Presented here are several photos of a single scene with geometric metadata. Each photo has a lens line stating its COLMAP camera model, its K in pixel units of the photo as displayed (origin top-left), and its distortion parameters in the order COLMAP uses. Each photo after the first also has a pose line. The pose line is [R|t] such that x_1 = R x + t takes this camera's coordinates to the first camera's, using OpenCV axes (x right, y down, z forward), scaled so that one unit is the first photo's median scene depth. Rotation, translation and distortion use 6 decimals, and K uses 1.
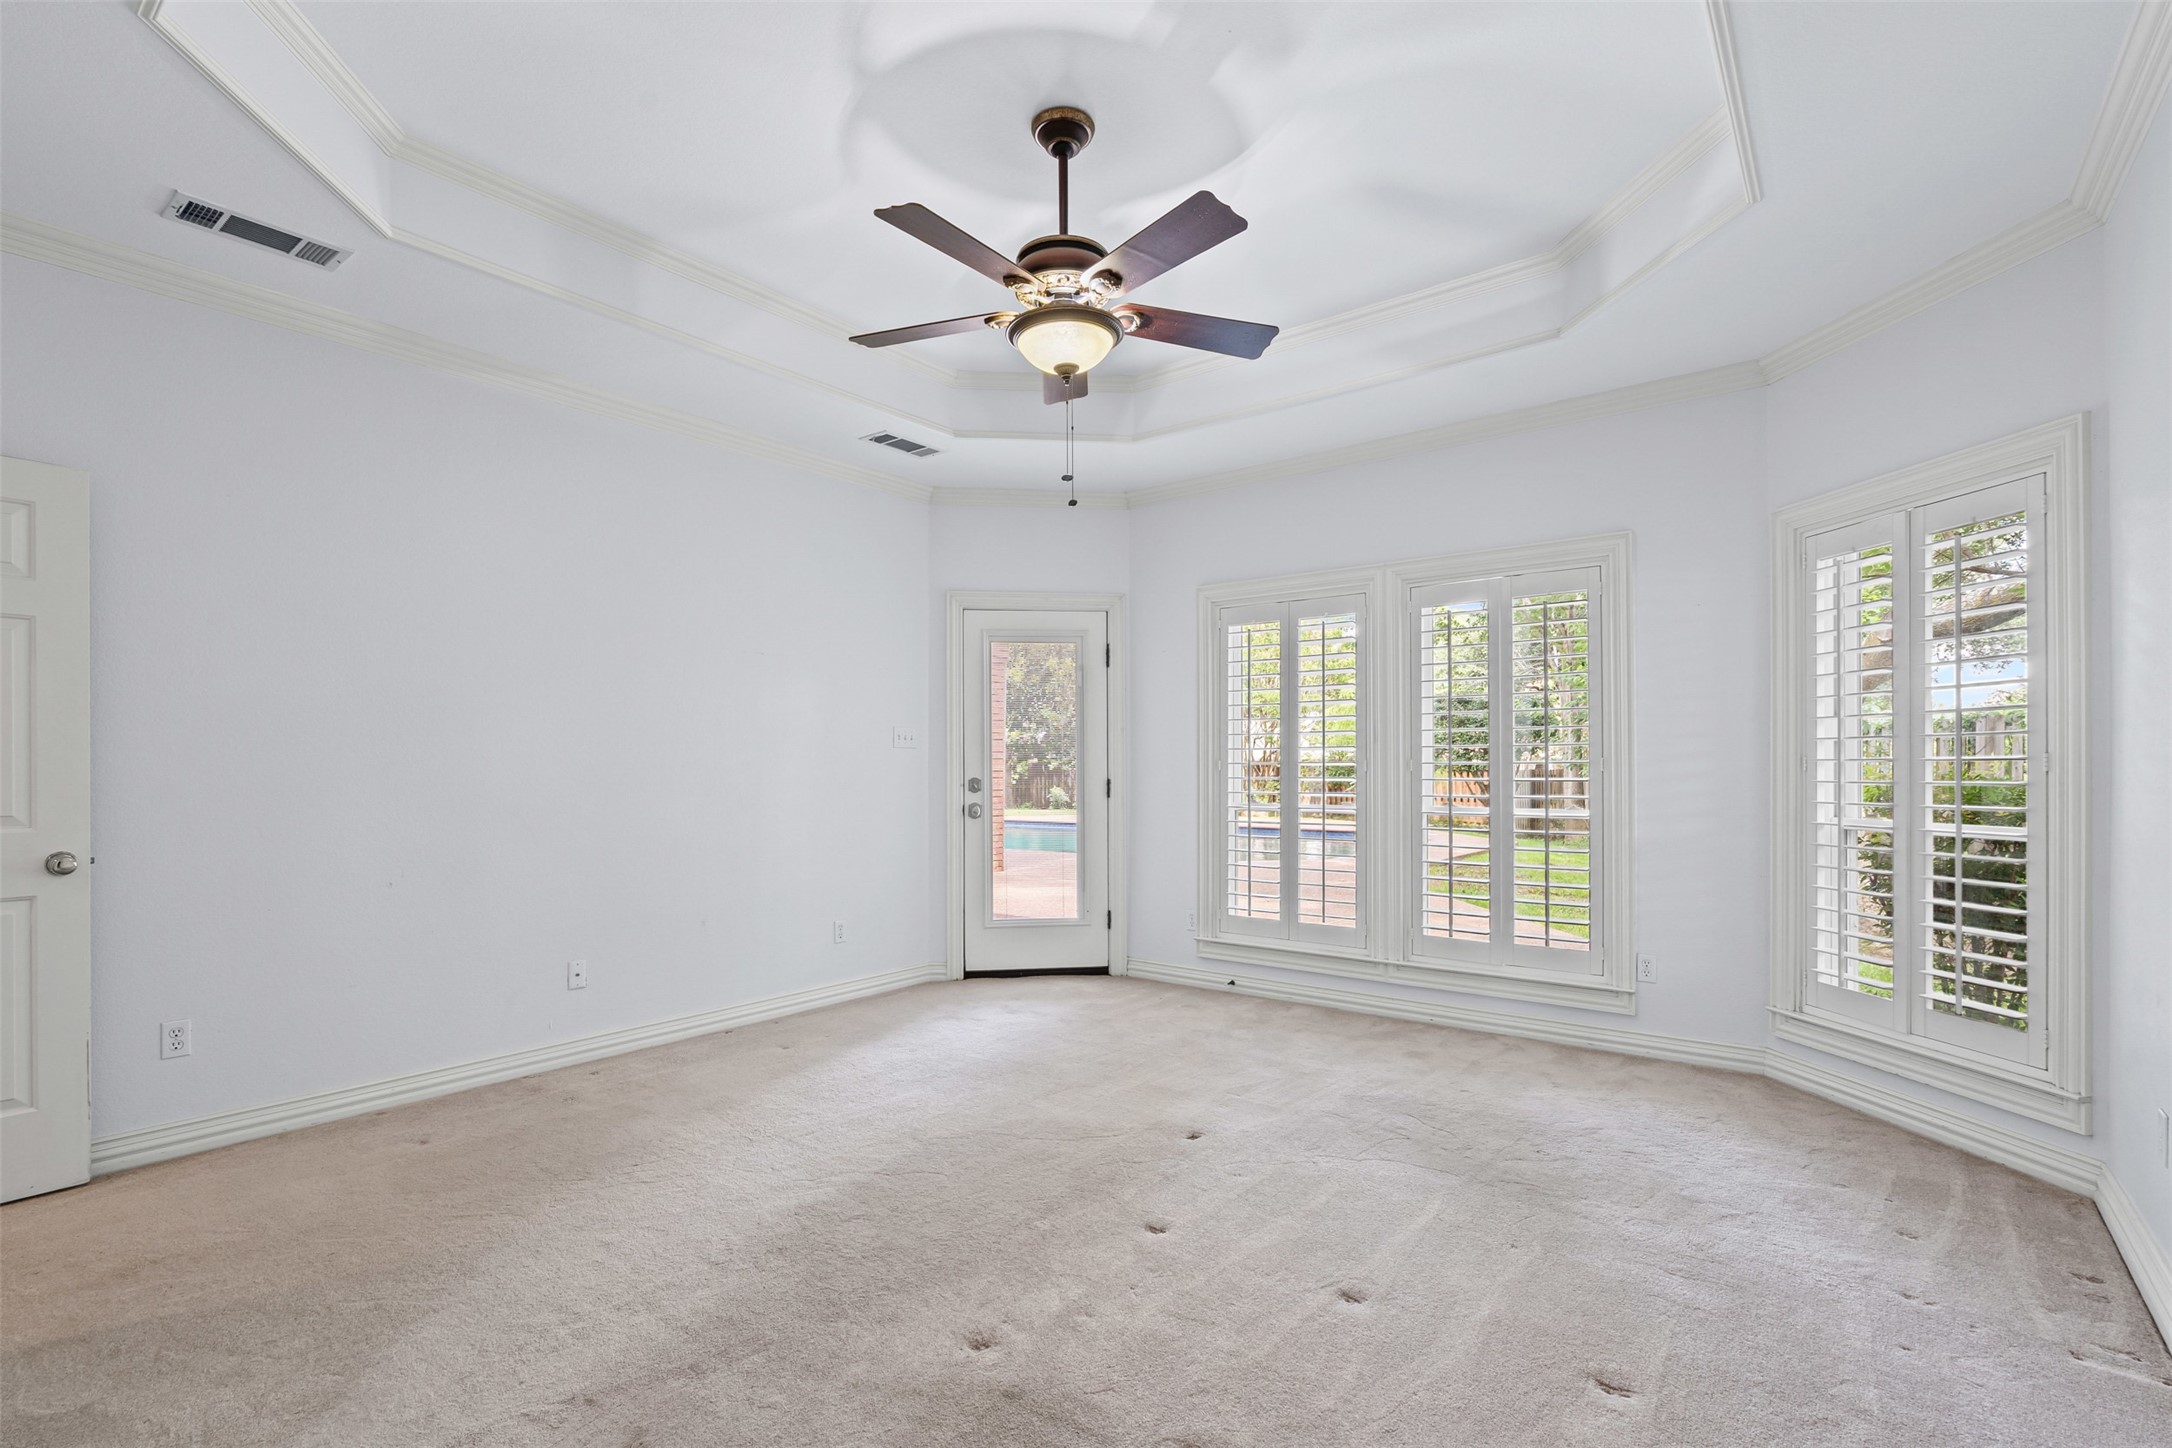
lens RADIAL K [[988.4, 0, 1060.2], [0, 988.4, 755.0], [0, 0, 1]] dist [-0.003784, 0.002308]
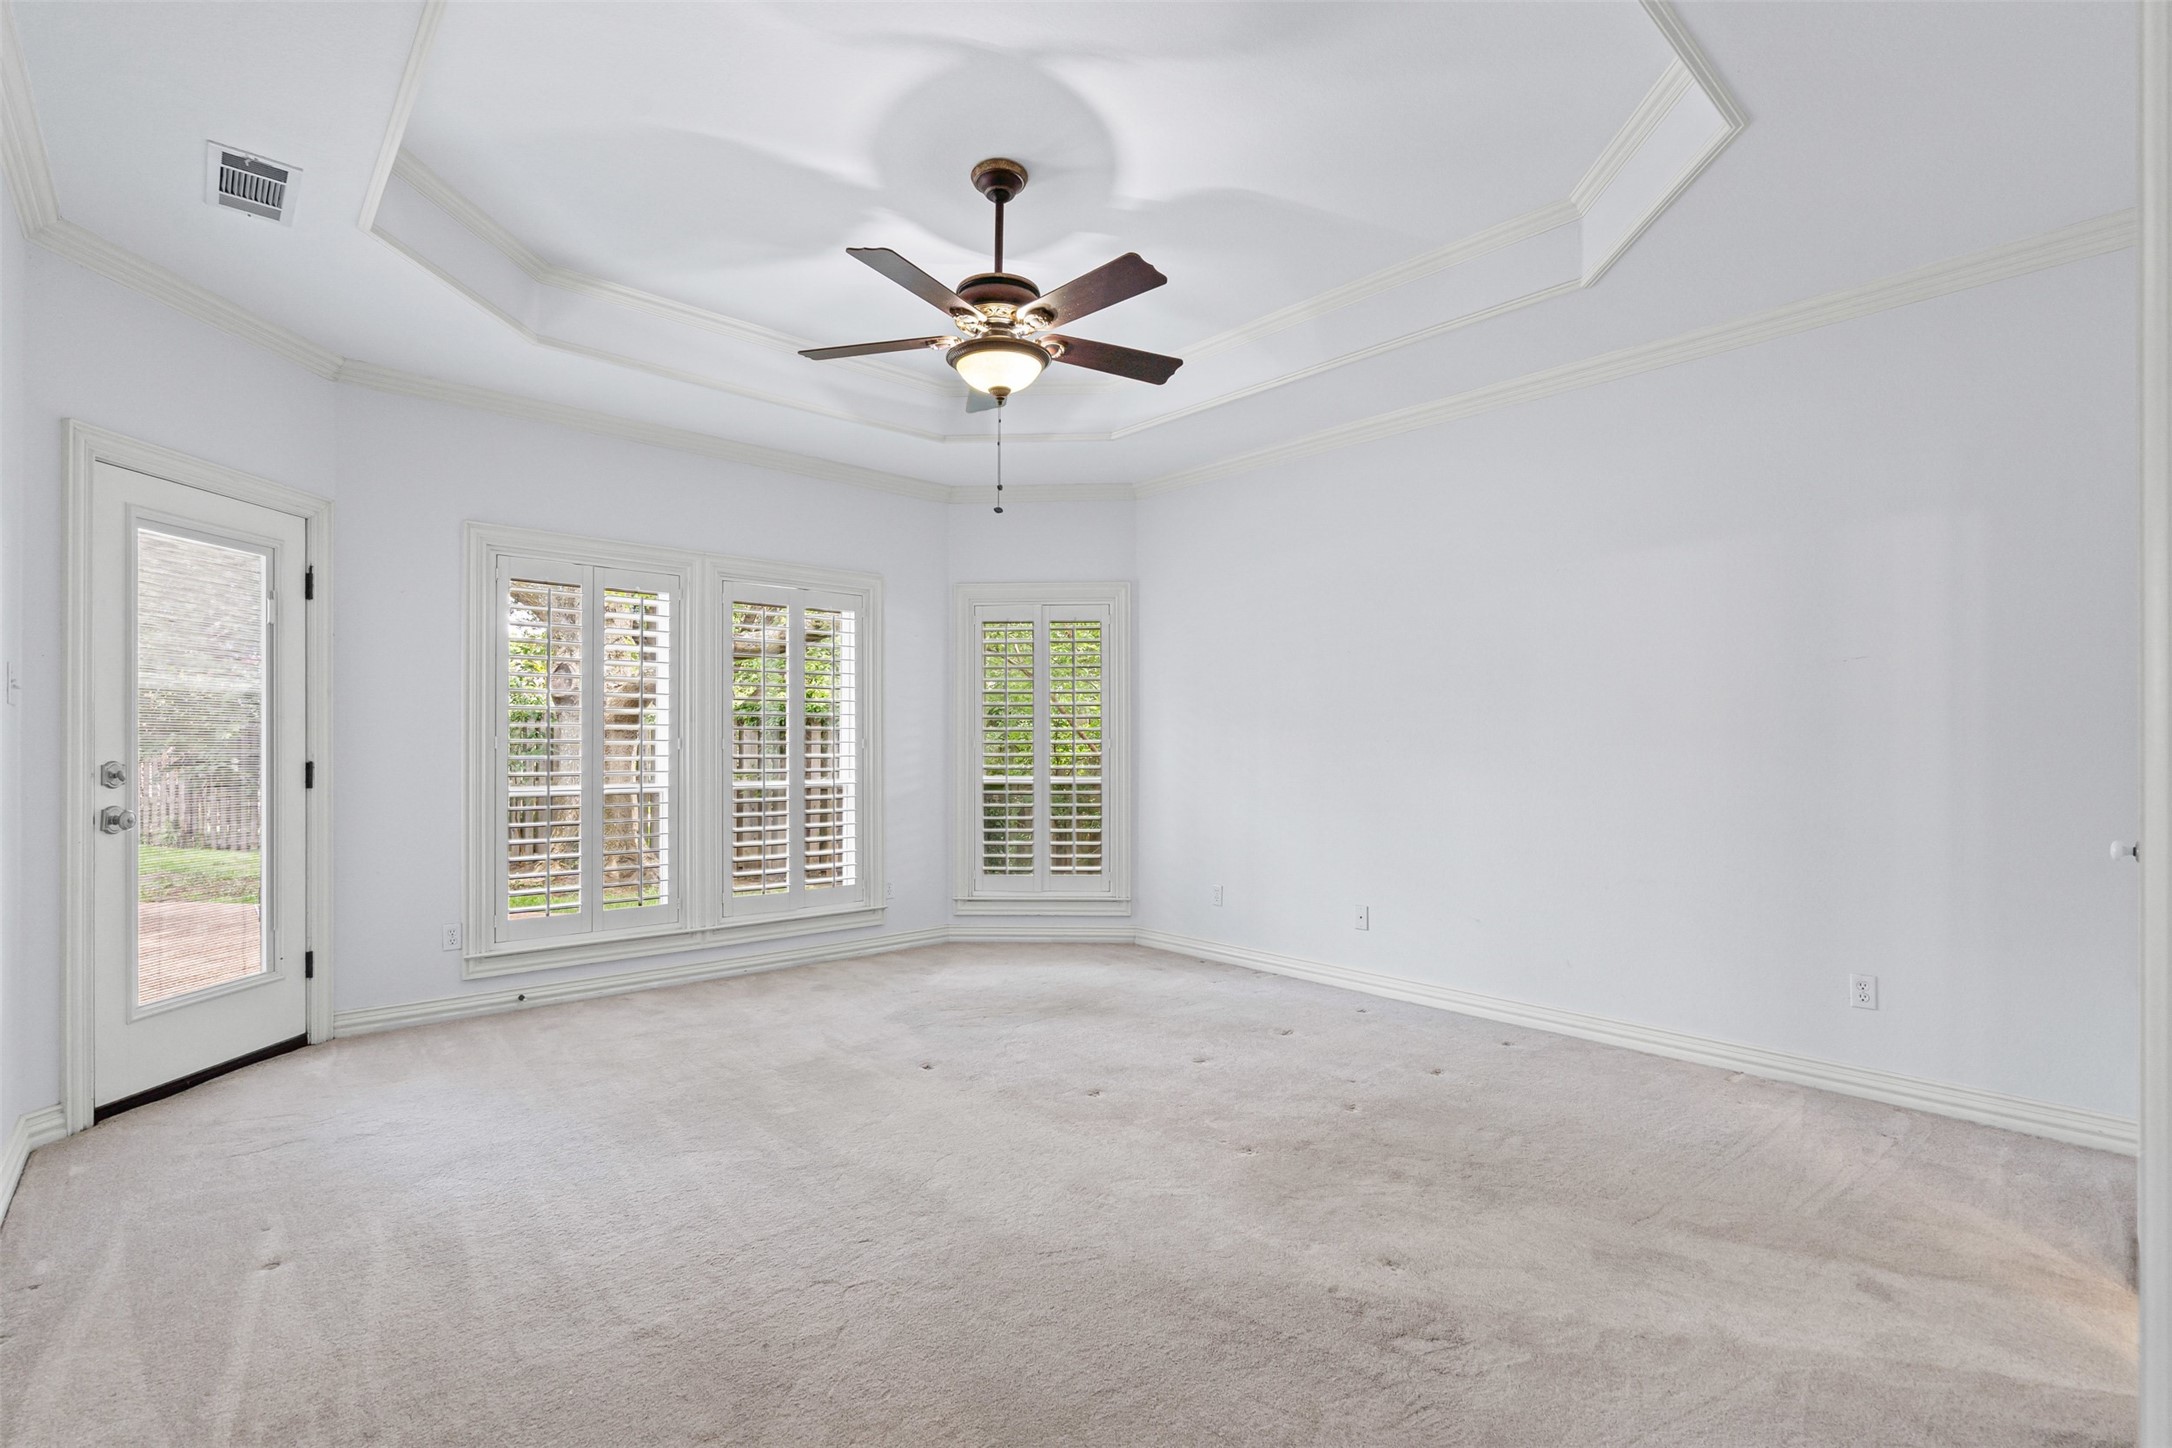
lens RADIAL K [[988.4, 0, 1077.5], [0, 988.4, 737.9], [0, 0, 1]] dist [-0.003784, 0.002308]
pose [[0.171345, 0.009494, 0.985165, -0.586535], [-0.015649, 0.999854, -0.006914, 0.004810], [-0.985087, -0.014232, 0.171469, 0.385724]]
